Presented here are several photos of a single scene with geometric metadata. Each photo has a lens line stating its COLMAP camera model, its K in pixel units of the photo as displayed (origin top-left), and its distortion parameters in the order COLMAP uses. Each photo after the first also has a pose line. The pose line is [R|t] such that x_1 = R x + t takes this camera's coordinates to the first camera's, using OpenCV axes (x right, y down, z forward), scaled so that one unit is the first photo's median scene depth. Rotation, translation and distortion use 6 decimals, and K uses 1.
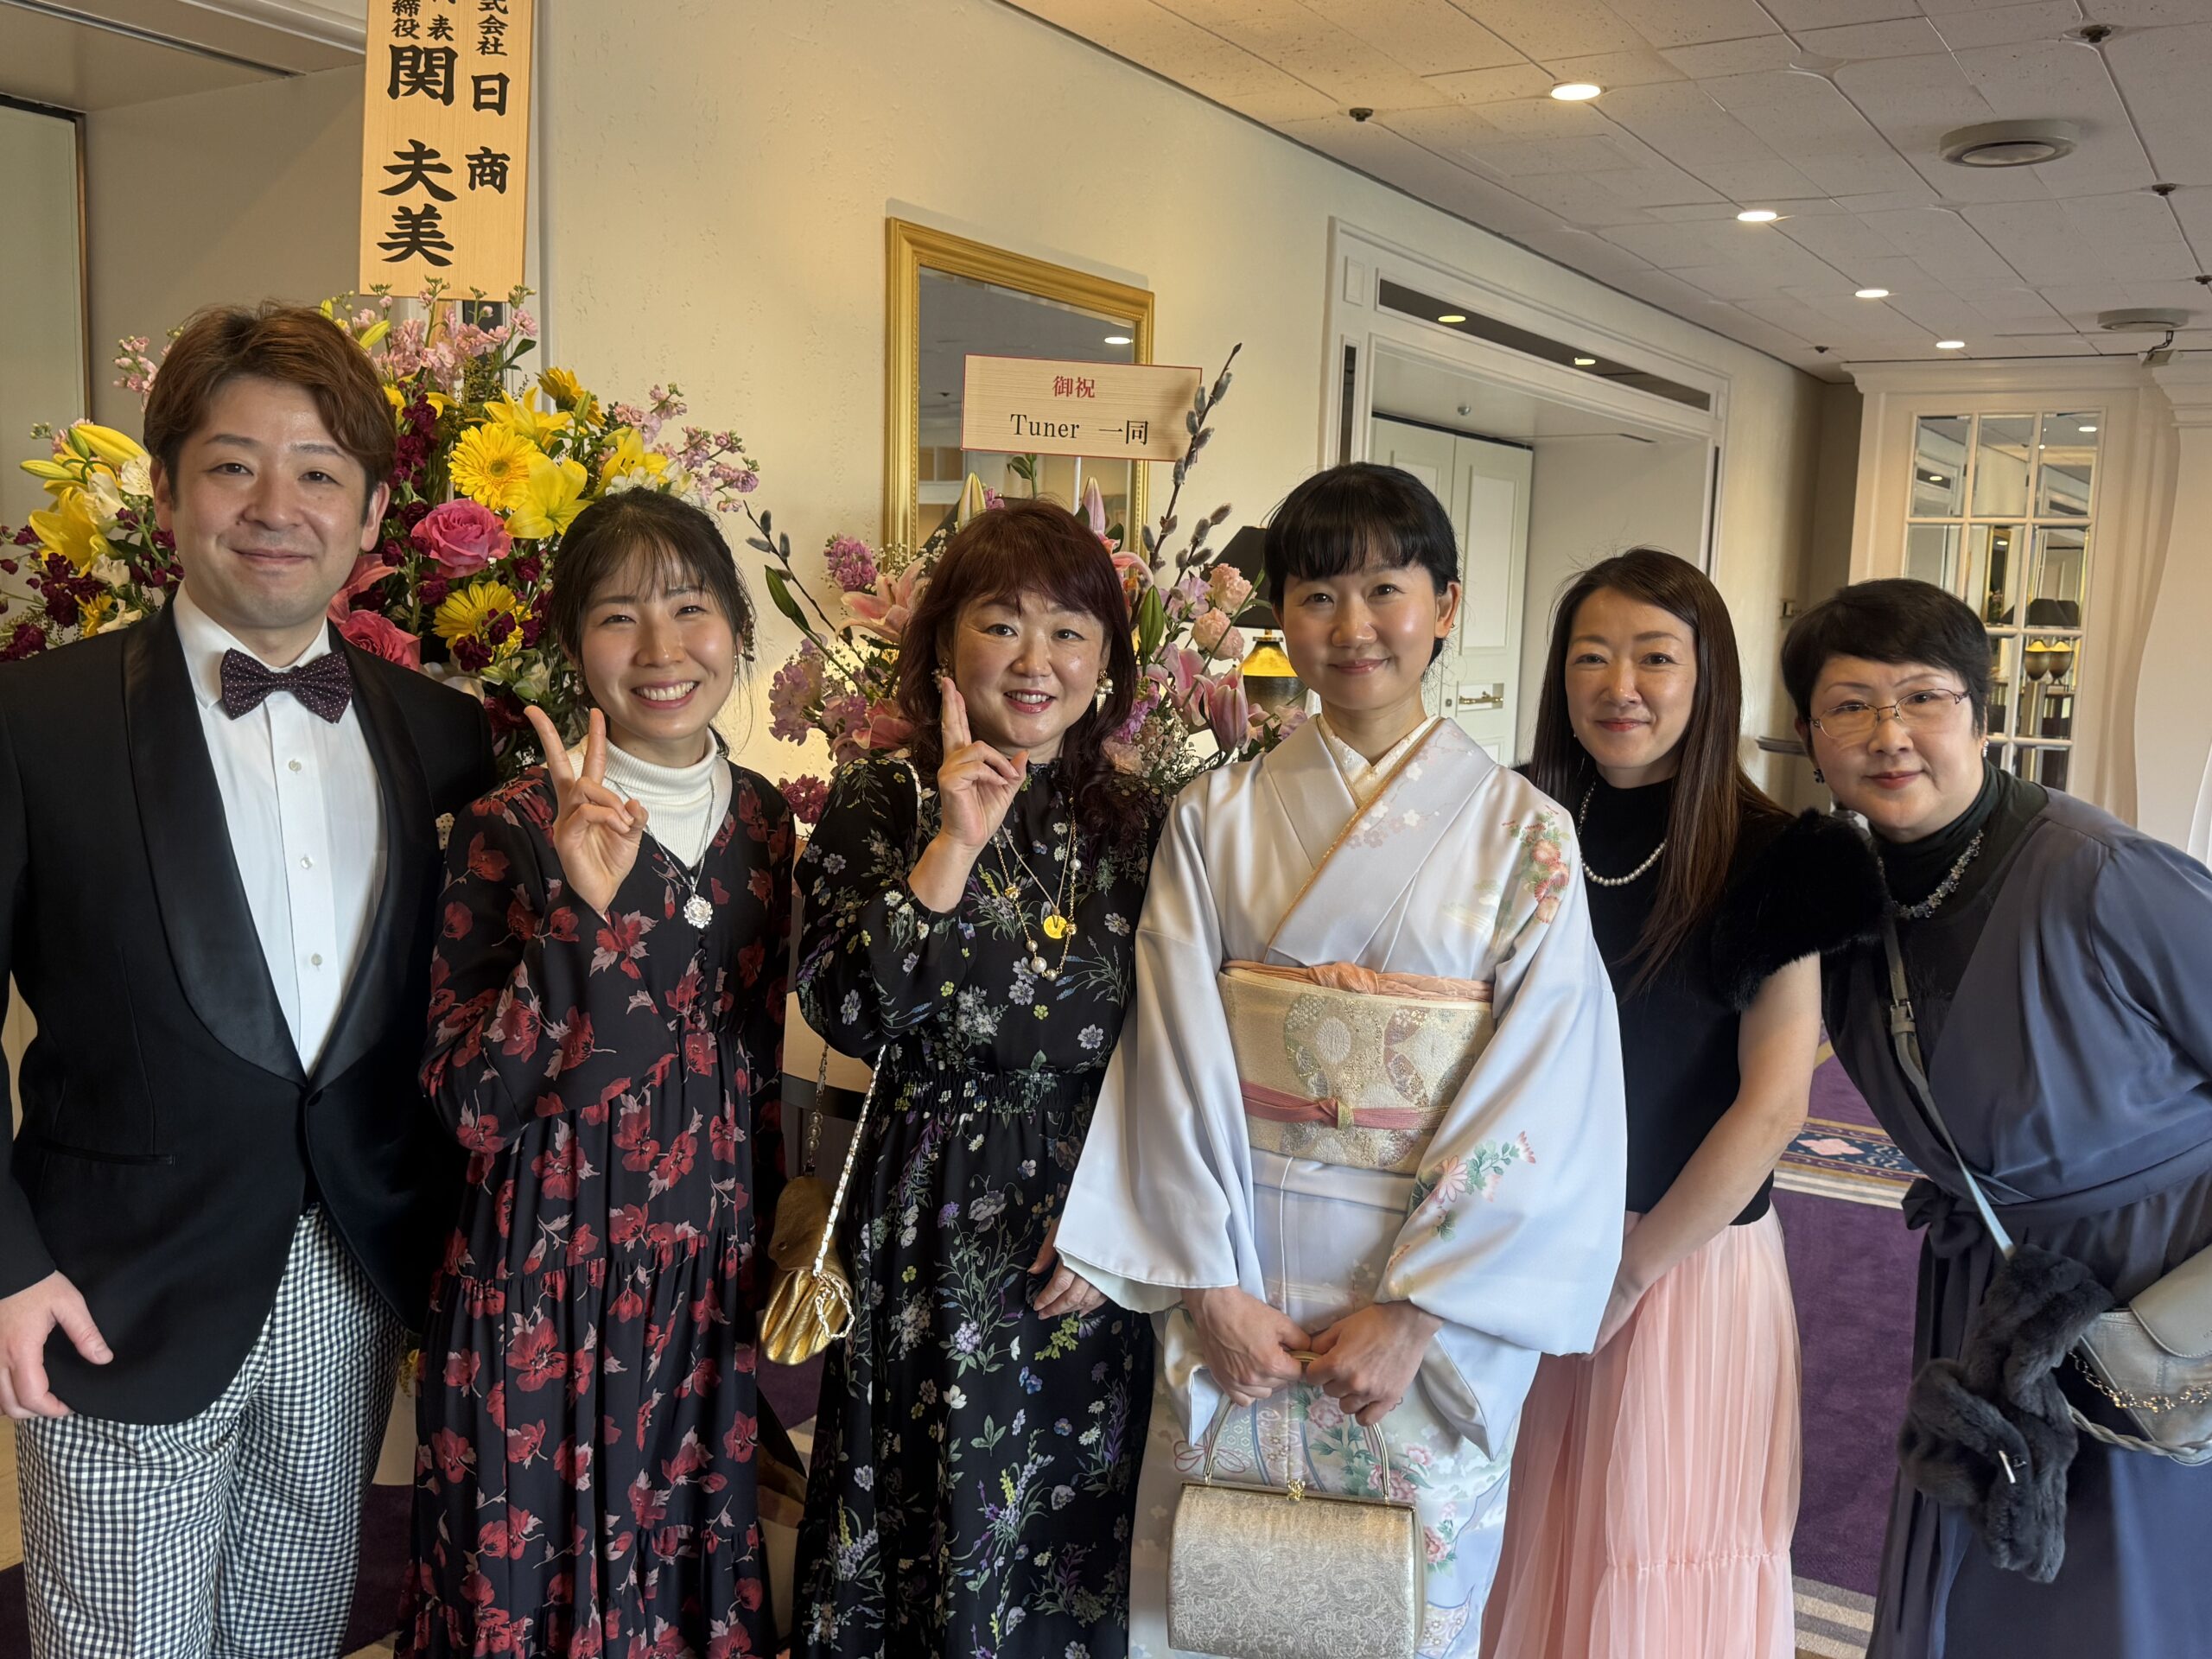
lens RADIAL K [[2057.0, 0, 1112.3], [0, 2057.0, 821.9], [0, 0, 1]] dist [0.002569, 0.000000]
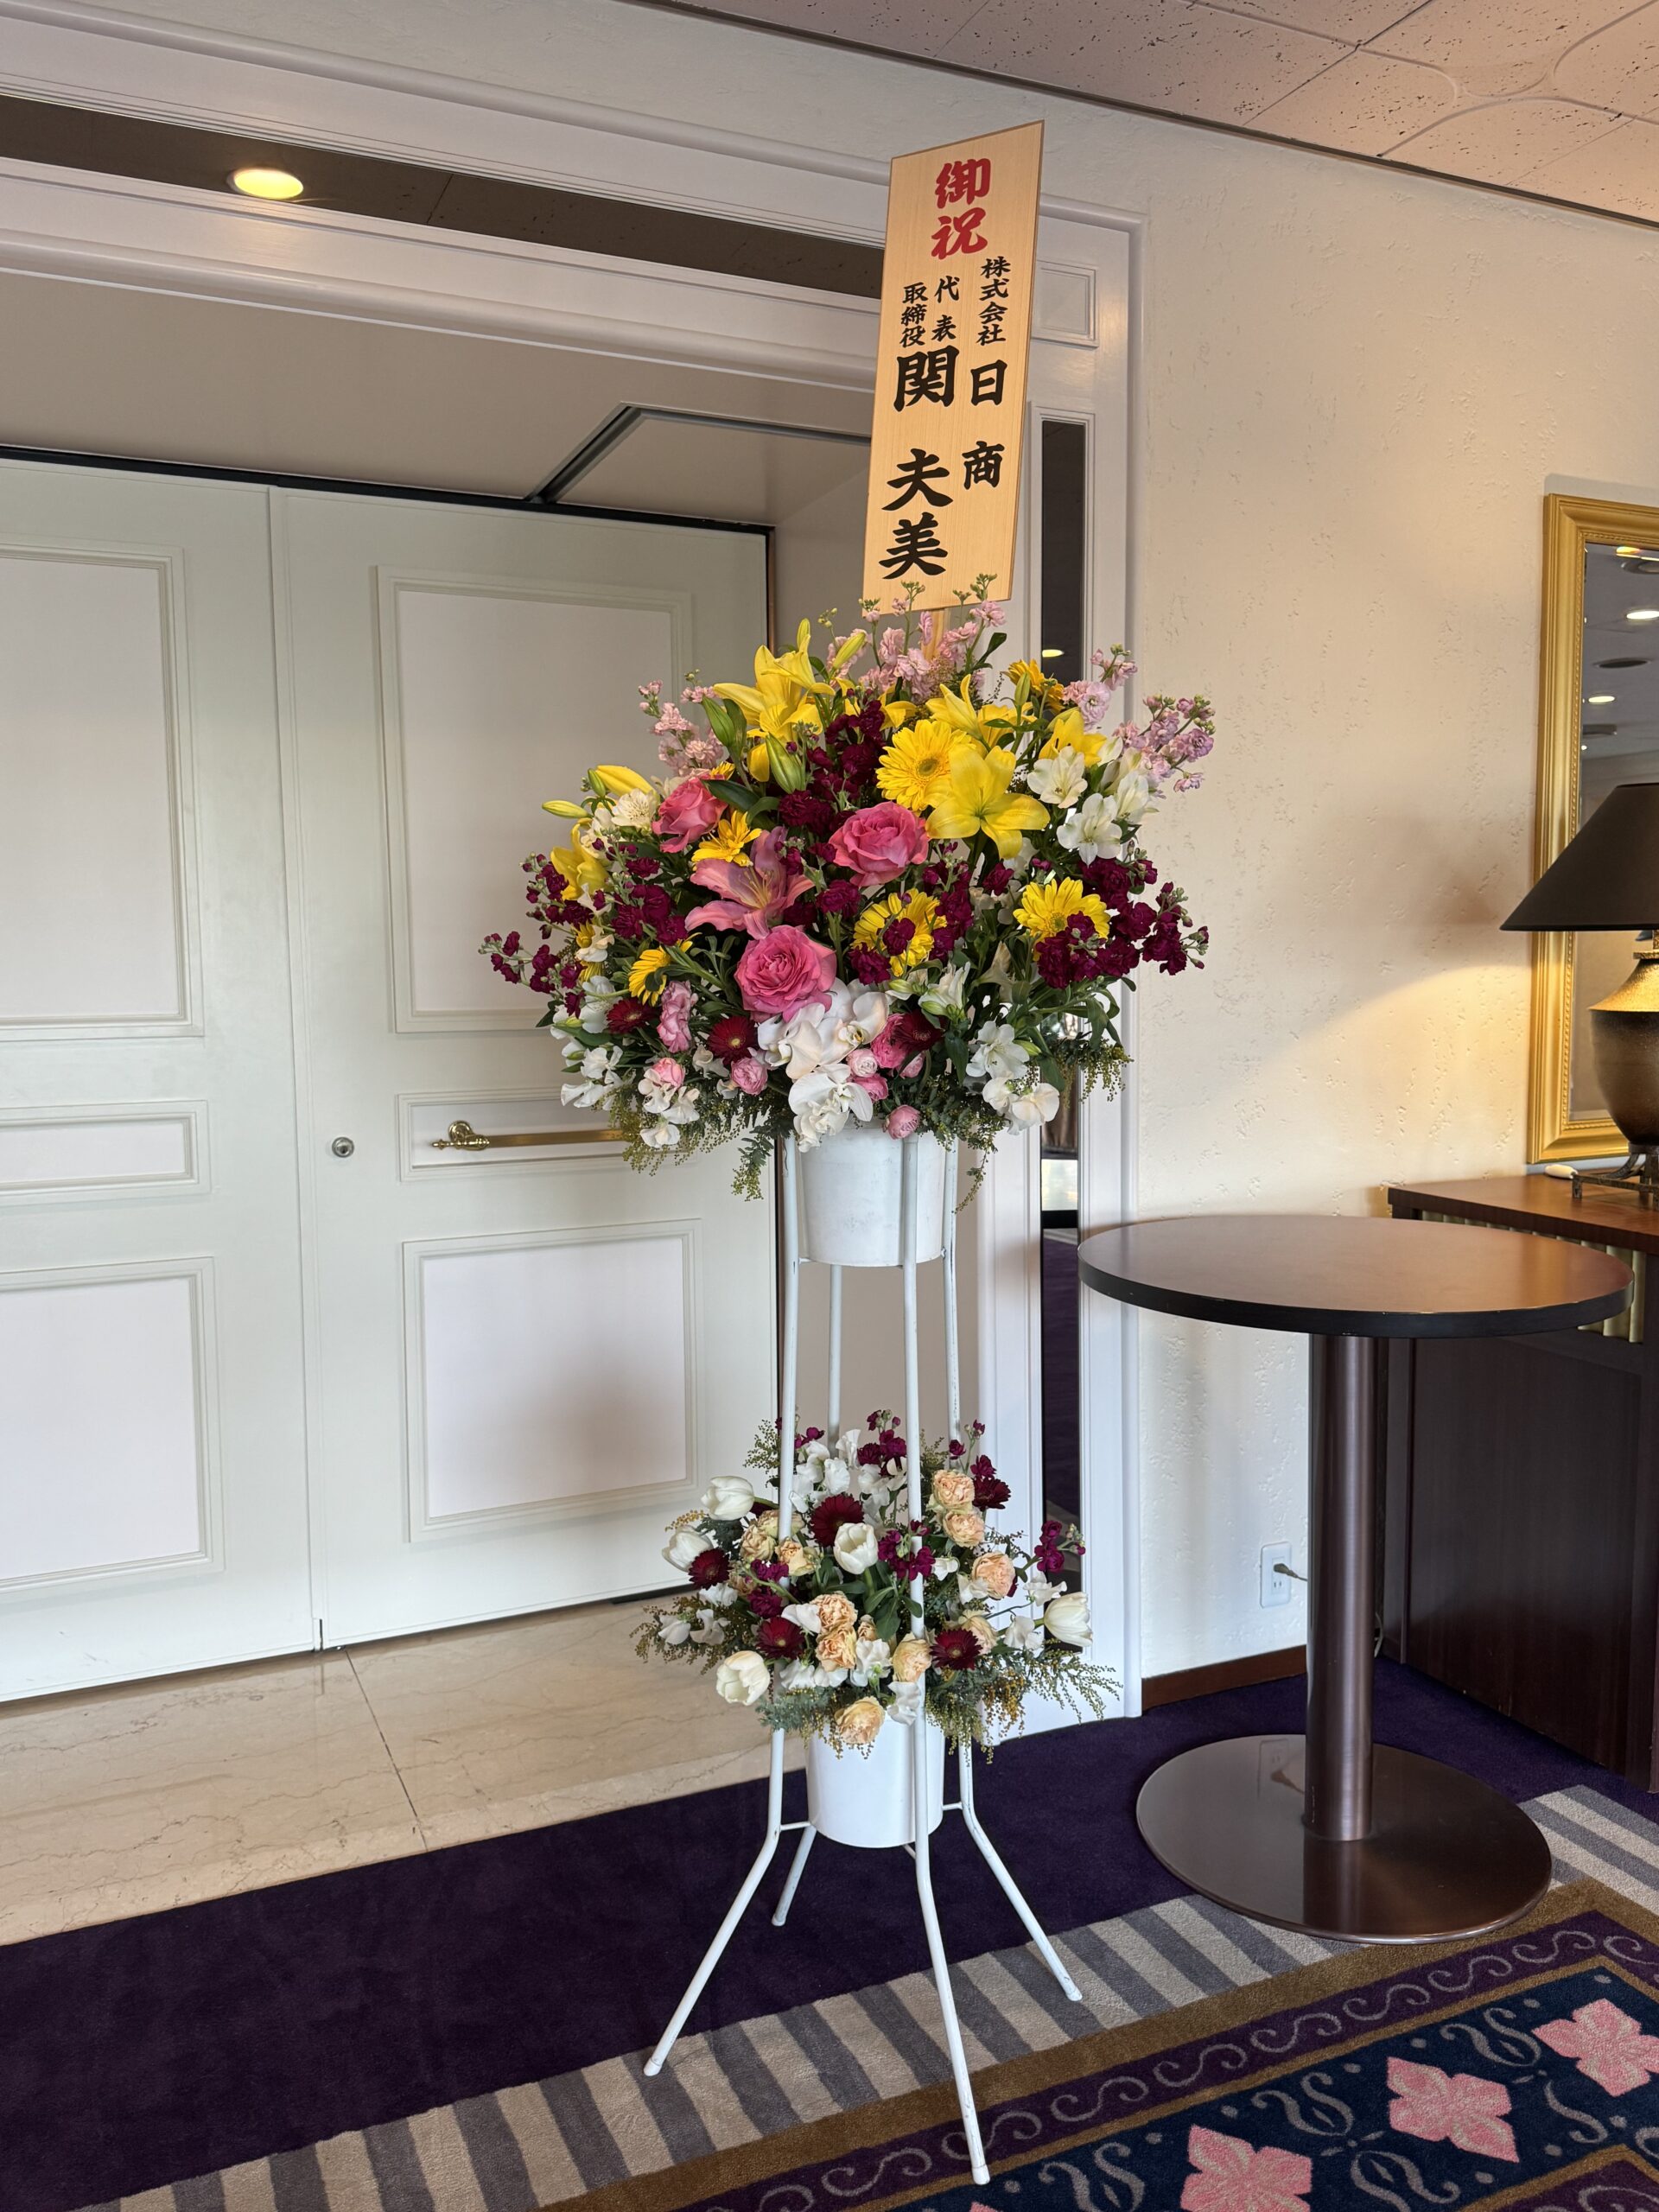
lens RADIAL K [[1712.4, 0, 842.8], [0, 1712.4, 1124.2], [0, 0, 1]] dist [0.031145, -0.025948]
pose [[0.829953, 0.012825, -0.557685, 0.088455], [-0.025878, 0.999545, -0.015525, 0.000351], [0.557232, 0.027317, 0.829907, 0.316323]]
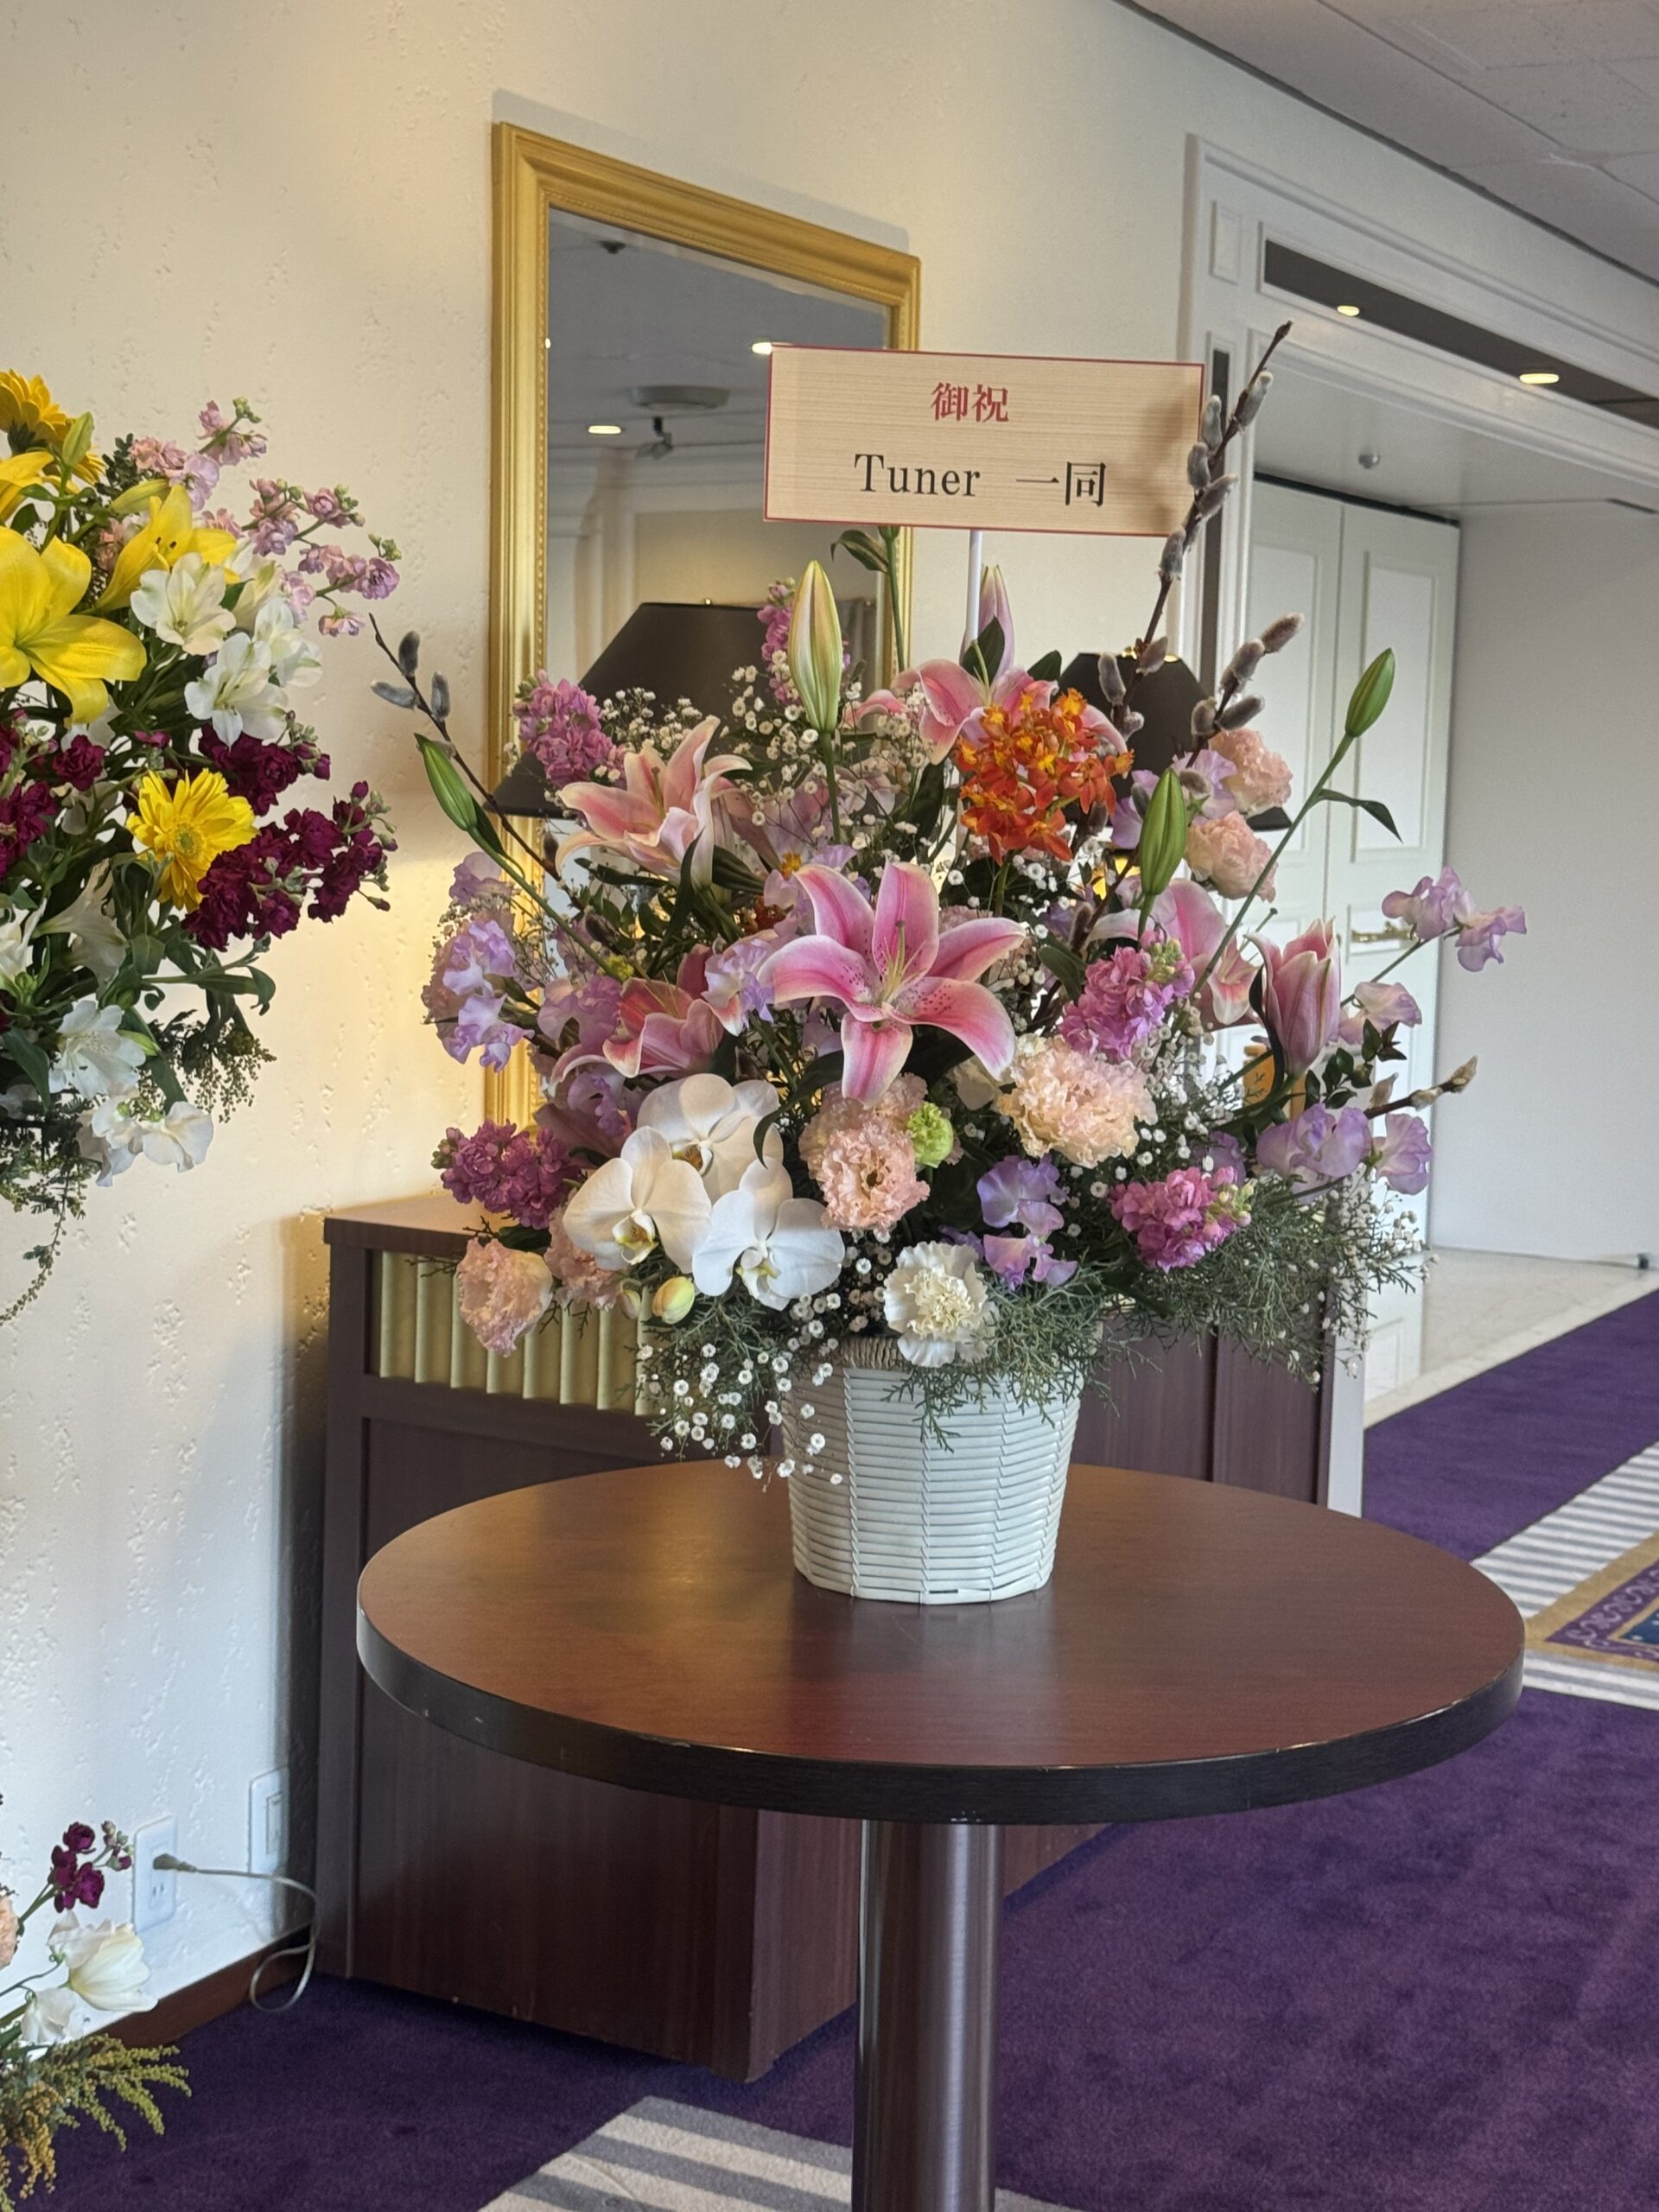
lens RADIAL K [[3254.0, 0, 830.1], [0, 3254.0, 1105.3], [0, 0, 1]] dist [-0.024200, 0.000000]
pose [[0.998605, -0.013987, 0.050921, -0.098120], [0.014215, 0.999890, -0.004126, -0.020938], [-0.050858, 0.004844, 0.998694, 0.134557]]
